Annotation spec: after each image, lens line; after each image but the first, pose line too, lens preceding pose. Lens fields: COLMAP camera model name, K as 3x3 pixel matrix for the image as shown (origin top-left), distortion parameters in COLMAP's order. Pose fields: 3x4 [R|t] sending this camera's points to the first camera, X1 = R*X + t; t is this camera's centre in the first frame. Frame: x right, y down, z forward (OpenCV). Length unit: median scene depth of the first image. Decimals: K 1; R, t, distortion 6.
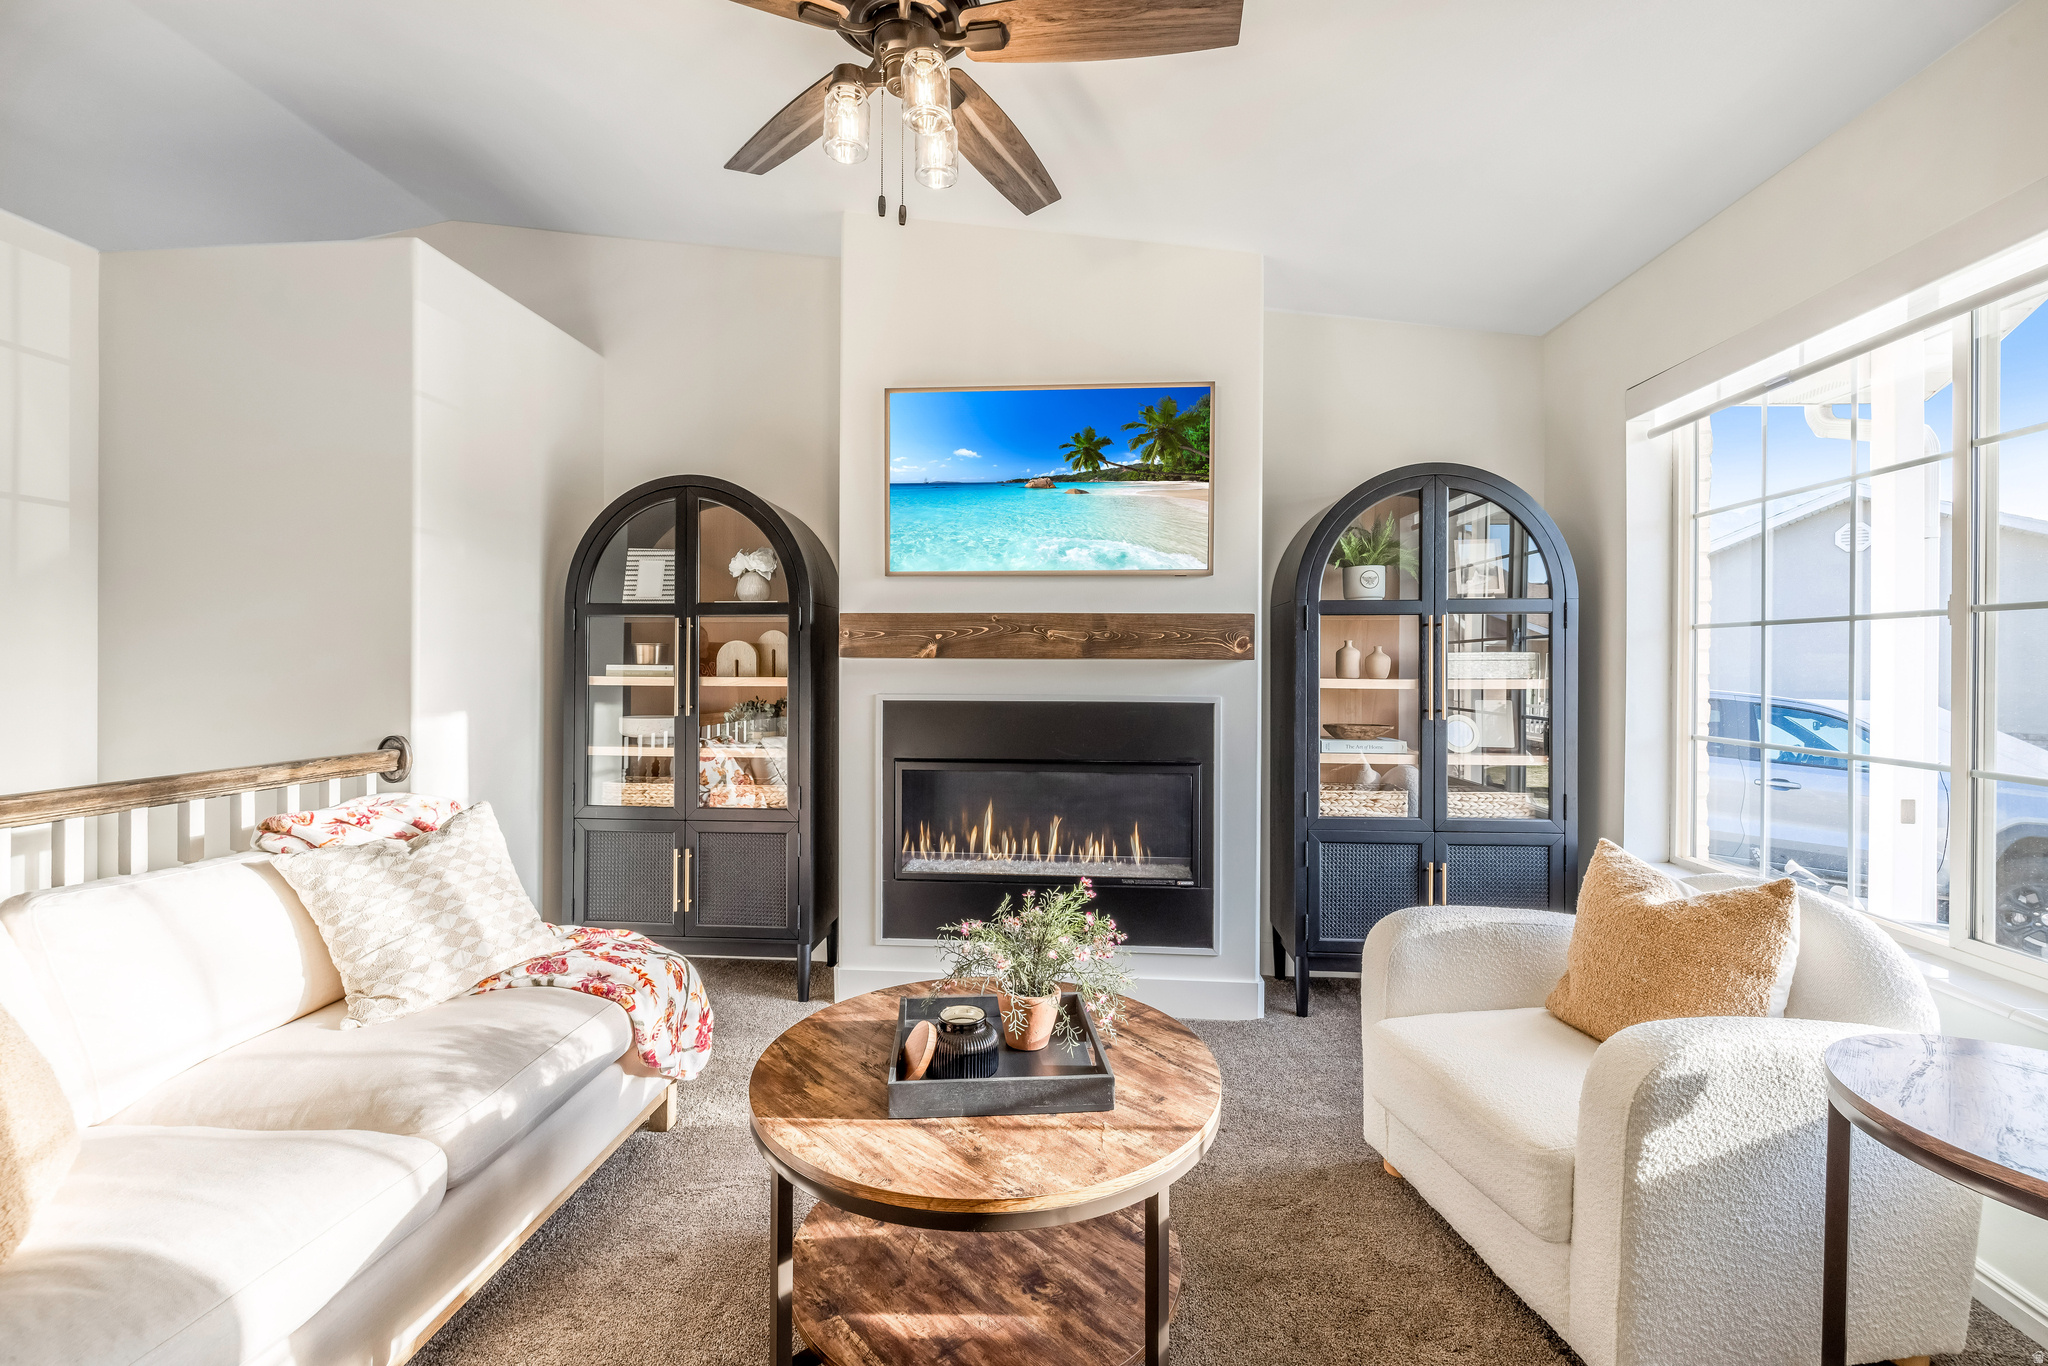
lens RADIAL K [[854.9, 0, 1018.4], [0, 854.9, 668.6], [0, 0, 1]] dist [0.000604, -0.000153]
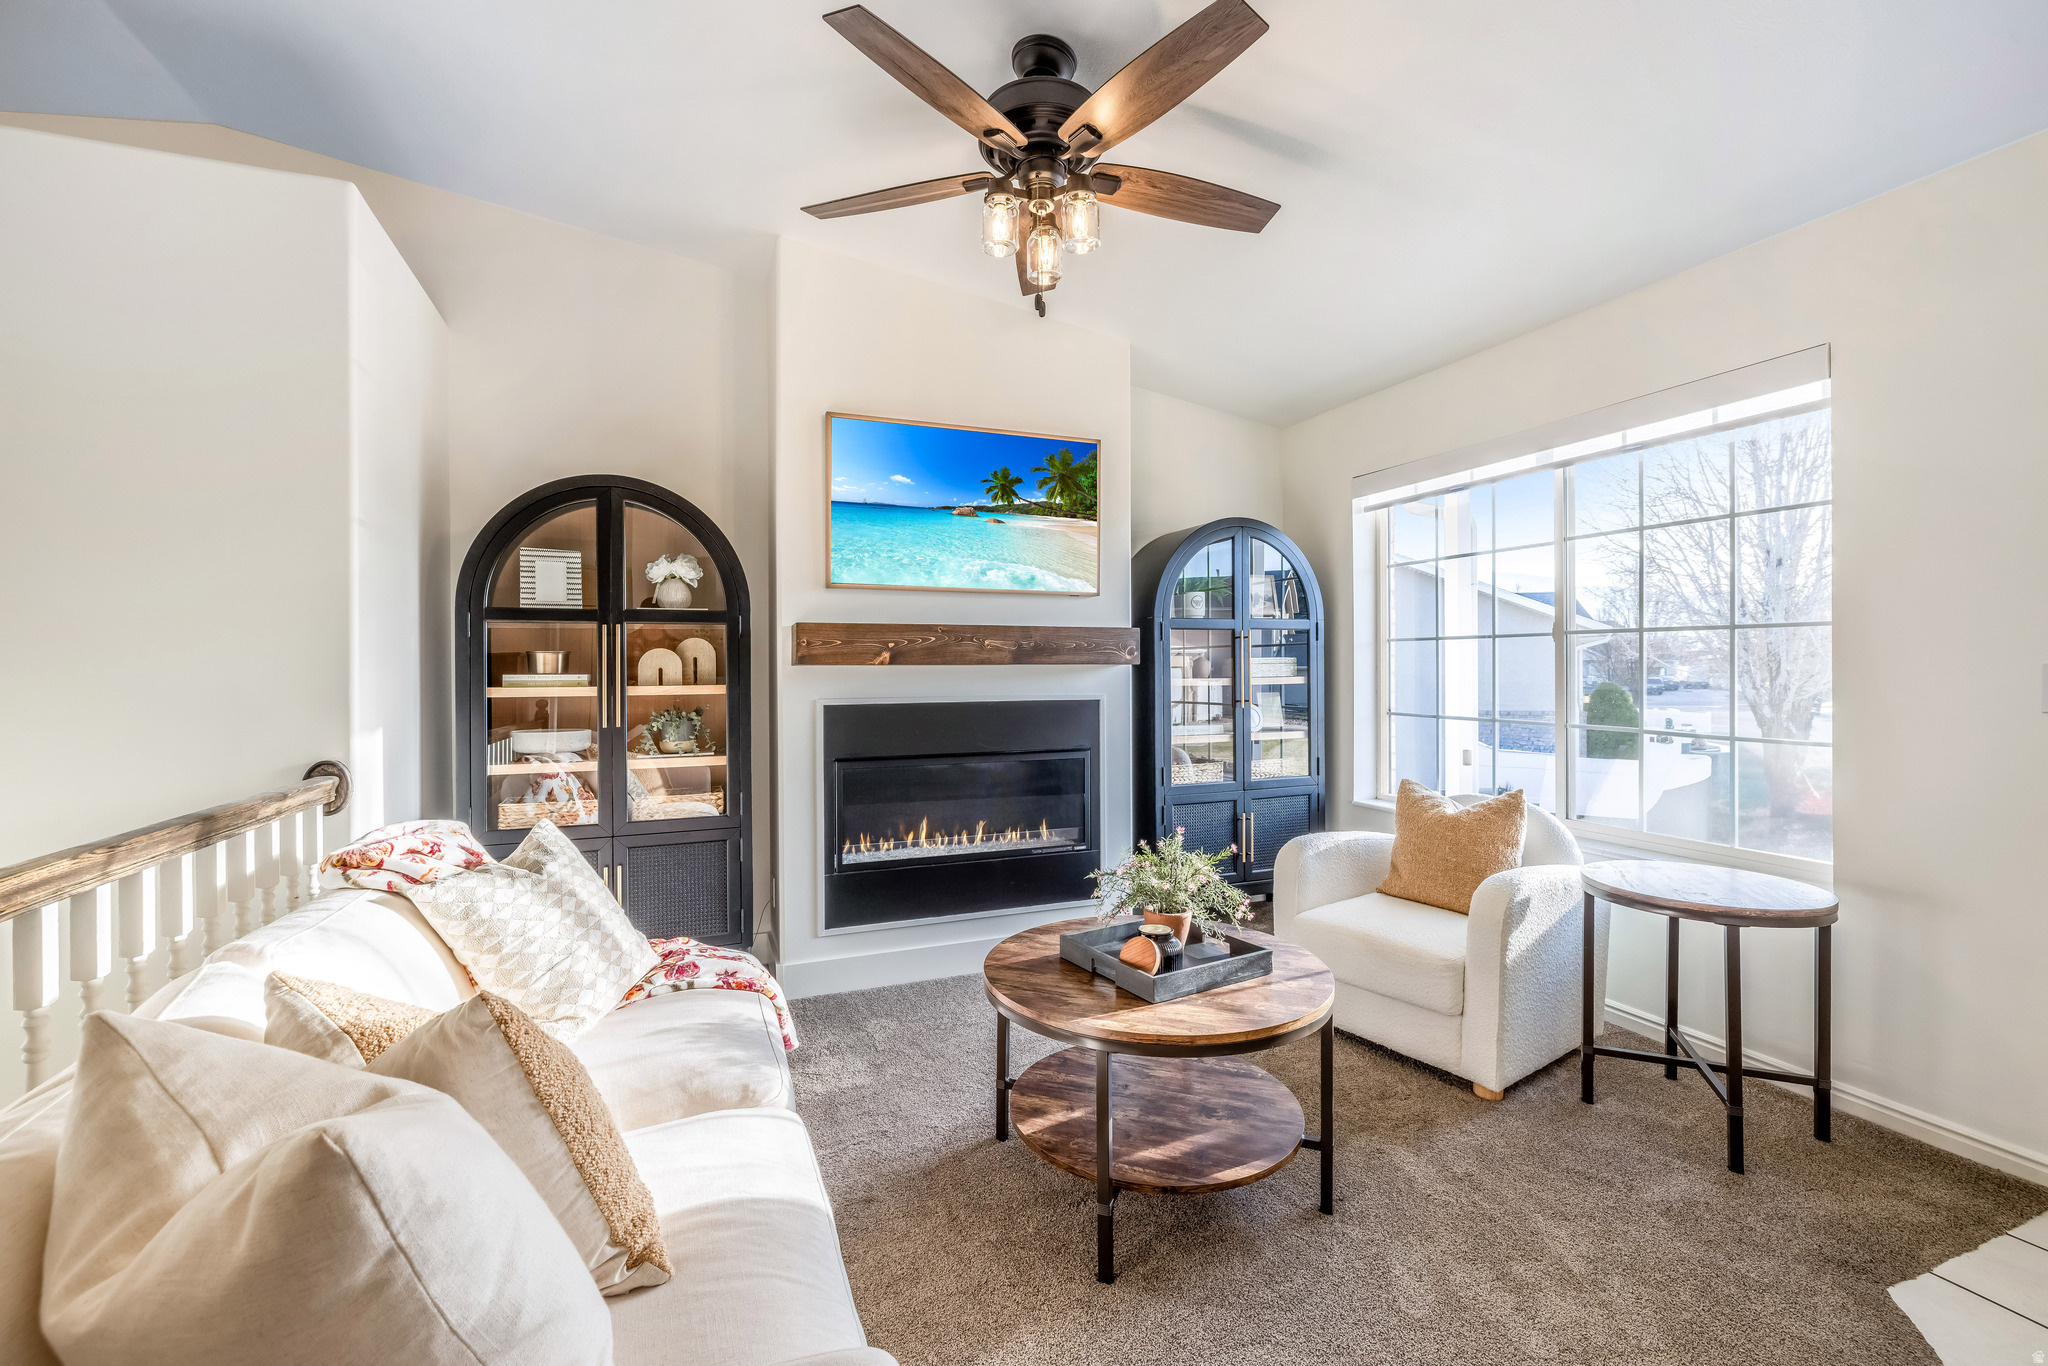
lens RADIAL K [[855.8, 0, 1013.6], [0, 855.8, 674.5], [0, 0, 1]] dist [0.000888, 0.000014]
pose [[0.898851, -0.011447, 0.438105, -0.426207], [0.011009, 0.999933, 0.003540, -0.002152], [-0.438117, 0.001641, 0.898917, -0.058207]]
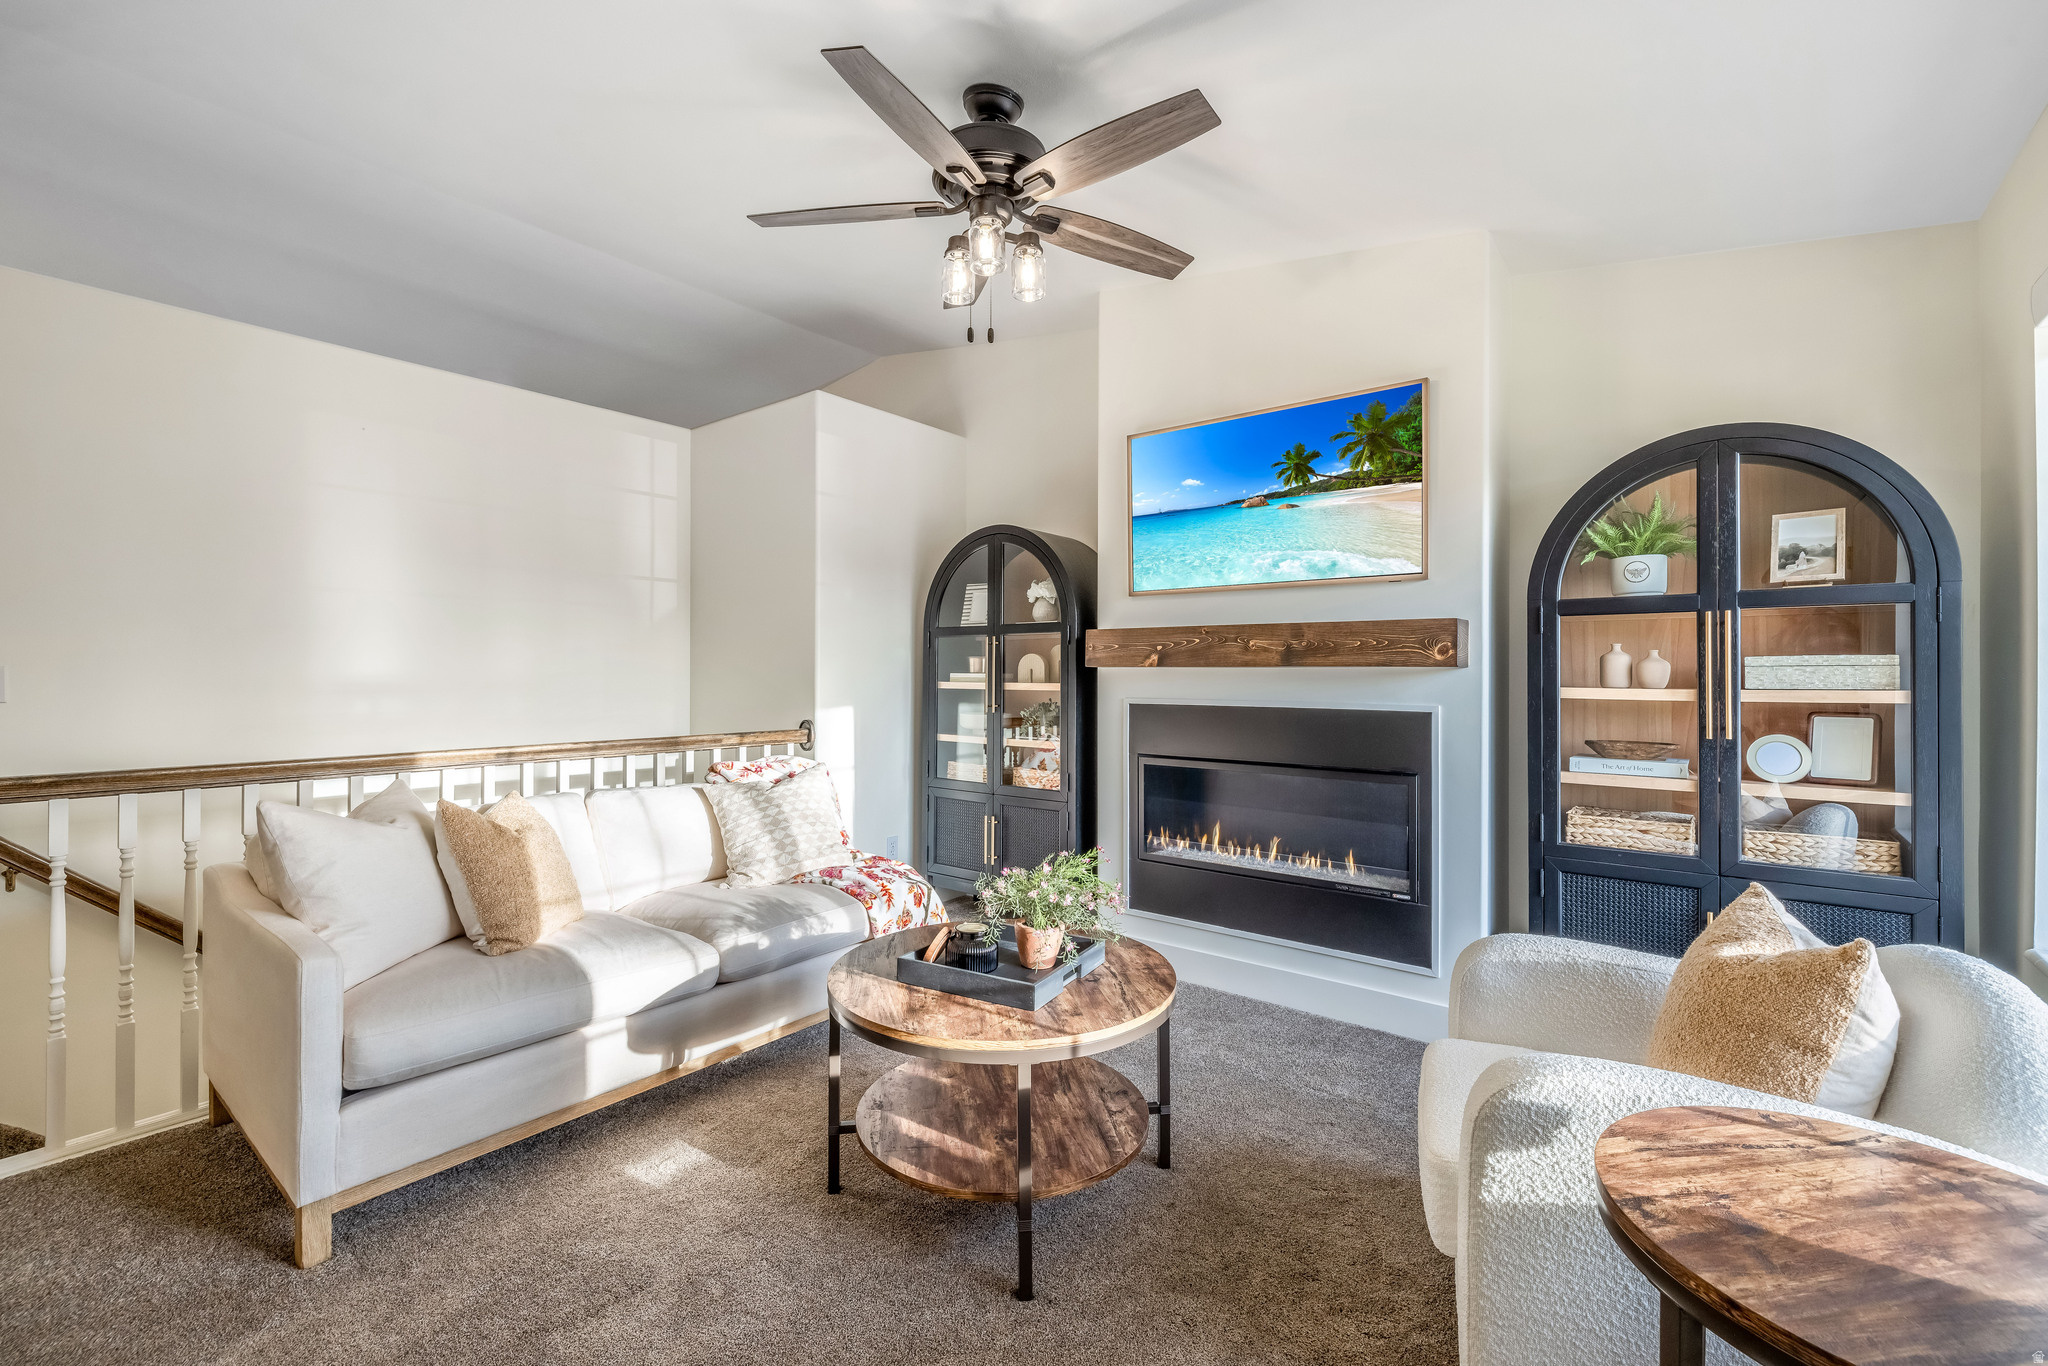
lens RADIAL K [[859.1, 0, 1027.9], [0, 859.1, 673.3], [0, 0, 1]] dist [0.000420, -0.000318]
pose [[0.834276, -0.001577, -0.551345, 0.384201], [-0.000880, 0.999991, -0.004192, 0.001459], [0.551347, 0.003982, 0.834267, -0.049864]]
